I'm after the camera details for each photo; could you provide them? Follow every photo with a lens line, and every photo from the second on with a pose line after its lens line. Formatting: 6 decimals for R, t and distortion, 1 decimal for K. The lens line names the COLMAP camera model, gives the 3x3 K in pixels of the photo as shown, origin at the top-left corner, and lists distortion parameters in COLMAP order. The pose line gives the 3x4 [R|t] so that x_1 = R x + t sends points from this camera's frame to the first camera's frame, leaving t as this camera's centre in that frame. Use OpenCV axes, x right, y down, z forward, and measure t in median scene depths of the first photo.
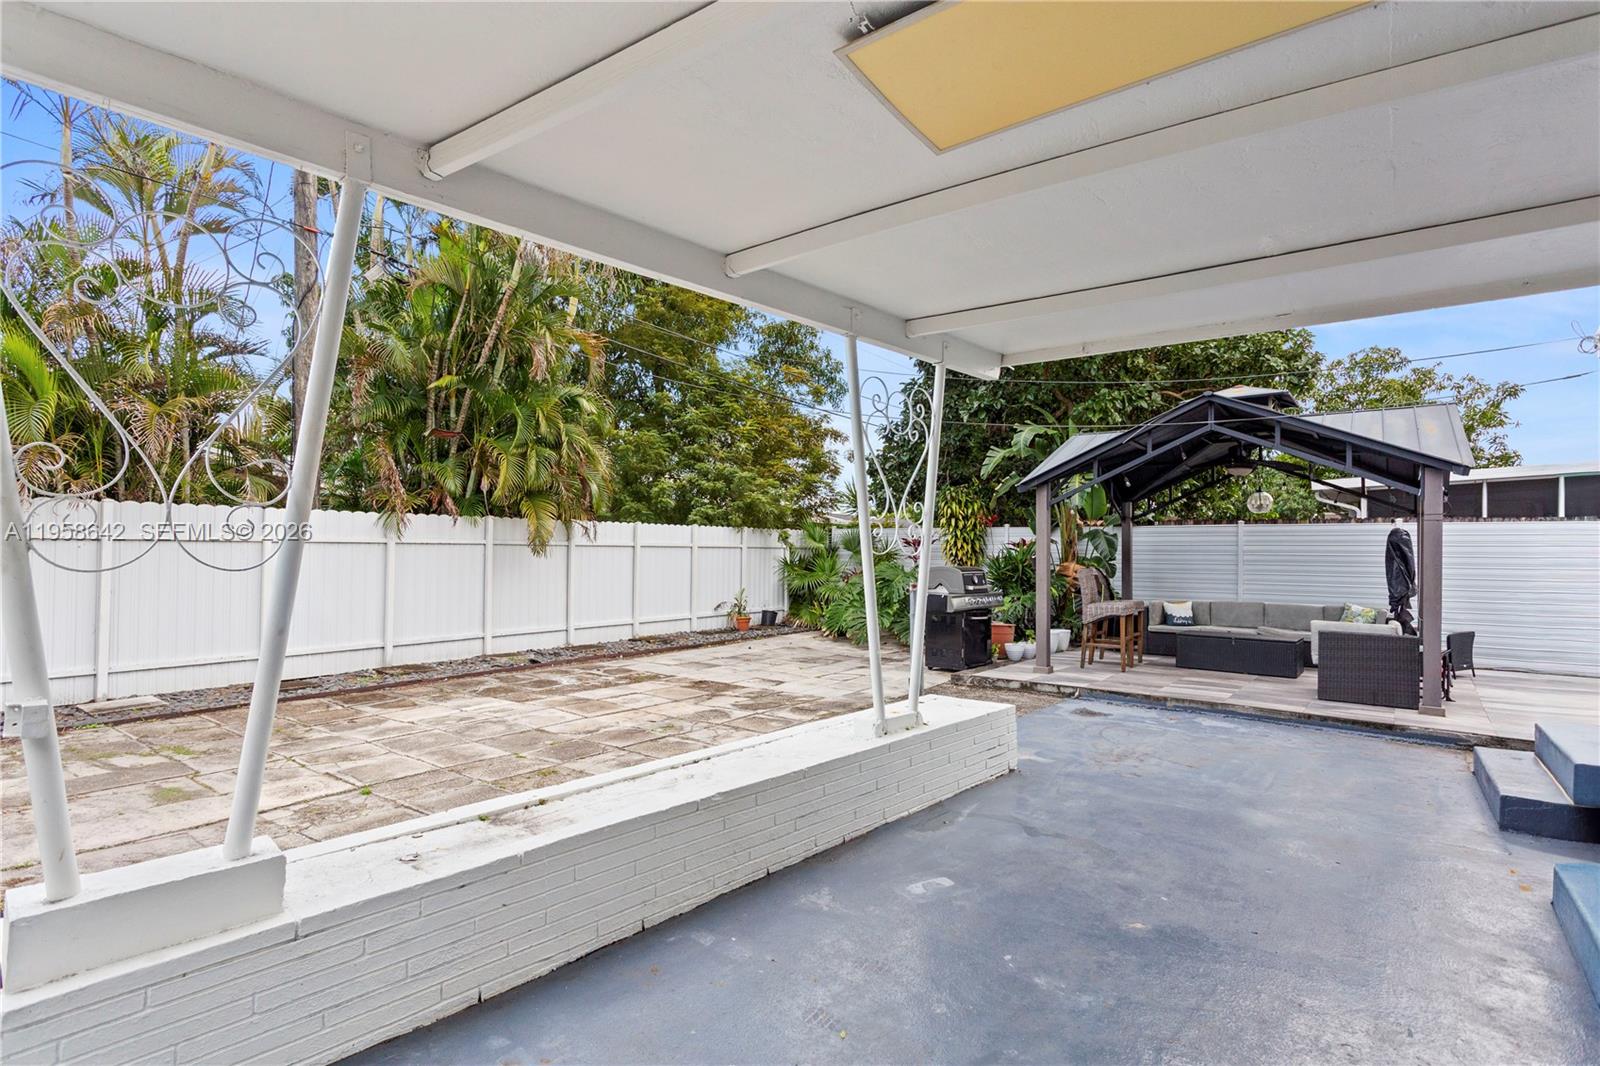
lens RADIAL K [[779.7, 0, 809.6], [0, 779.7, 532.8], [0, 0, 1]] dist [0.005356, -0.000261]
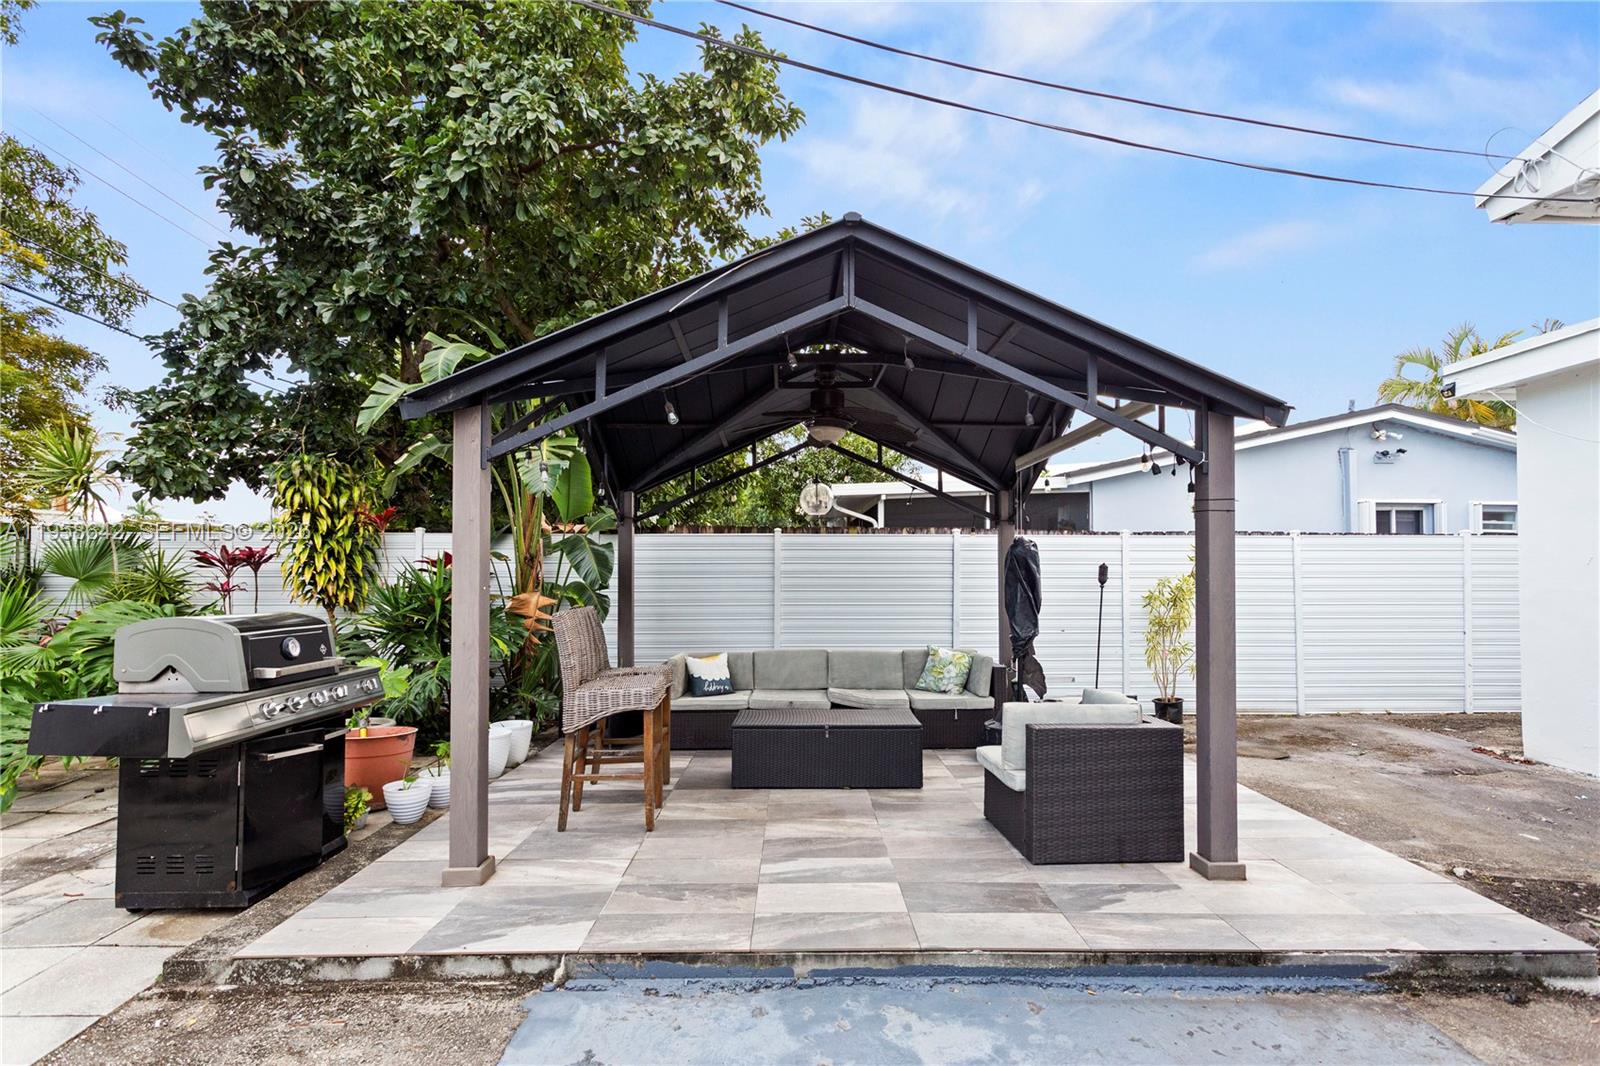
lens RADIAL K [[779.7, 0, 802.8], [0, 779.7, 564.2], [0, 0, 1]] dist [0.005356, -0.000261]
pose [[0.785598, 0.001710, 0.618735, 0.141829], [-0.007945, 0.999942, 0.007325, 0.011245], [-0.618686, -0.010670, 0.785566, 0.443451]]
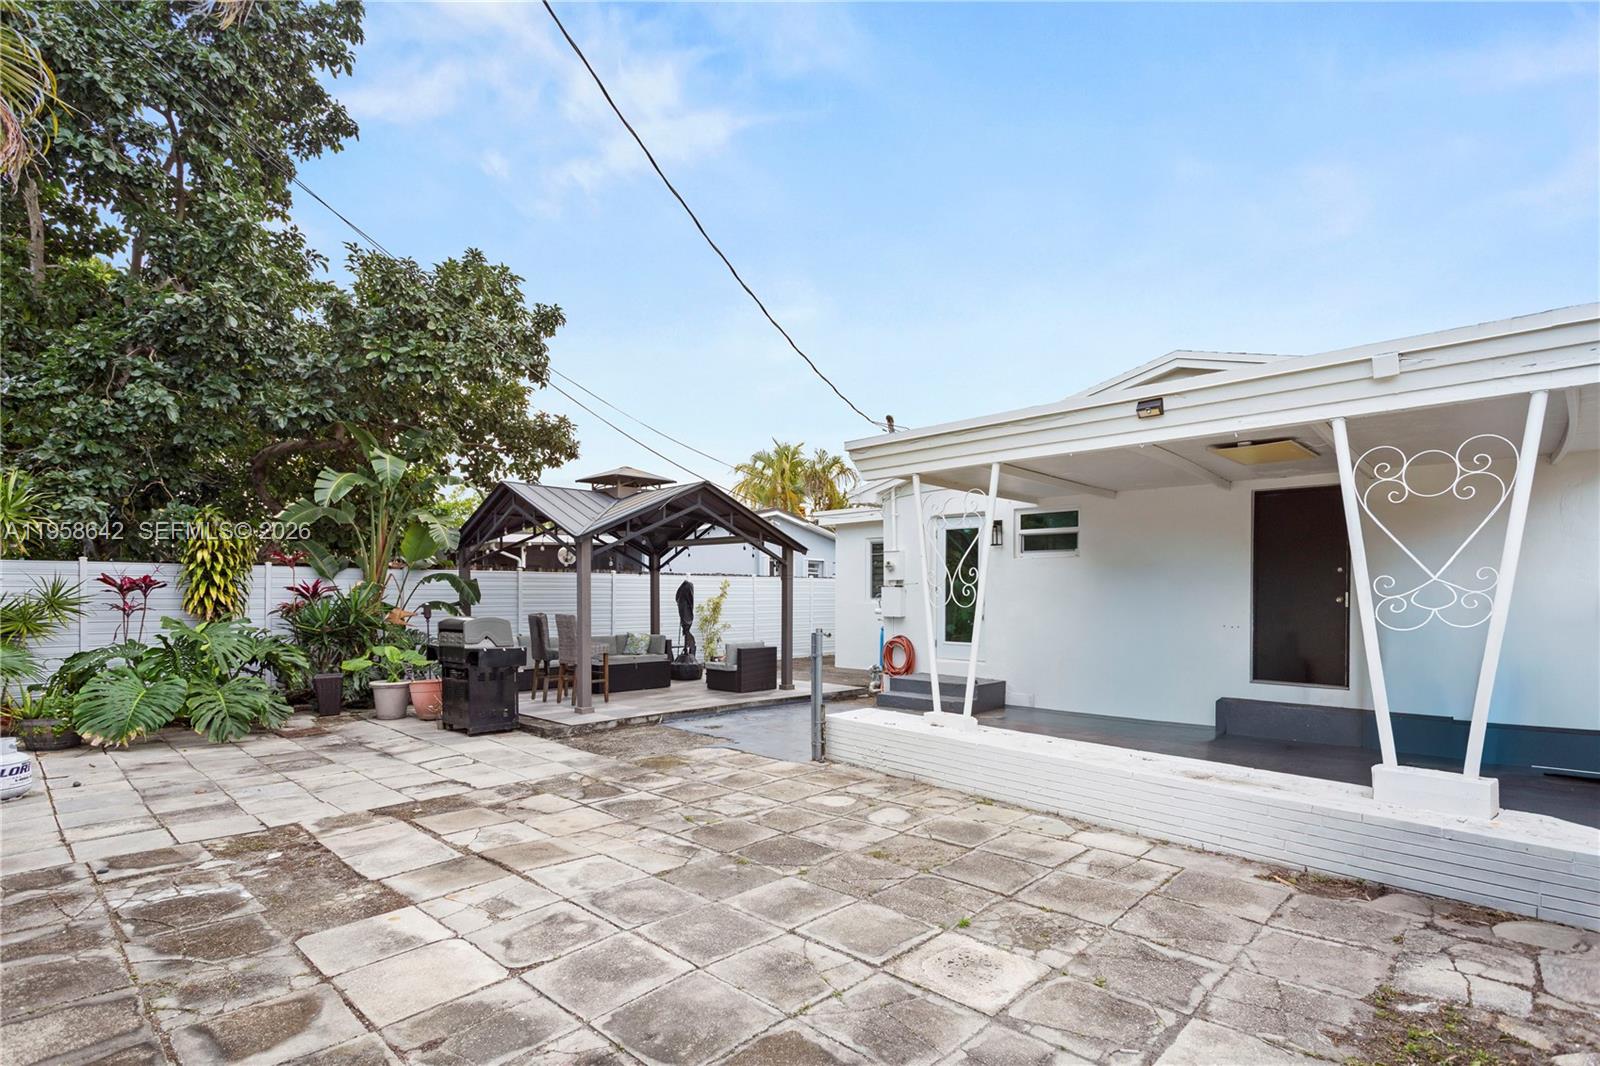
lens RADIAL K [[779.7, 0, 833.3], [0, 779.7, 593.0], [0, 0, 1]] dist [0.005356, -0.000261]
pose [[0.099564, -0.006947, 0.995007, -0.546052], [-0.025663, 0.999625, 0.009548, -0.001624], [-0.994700, -0.026485, 0.099349, 0.426648]]
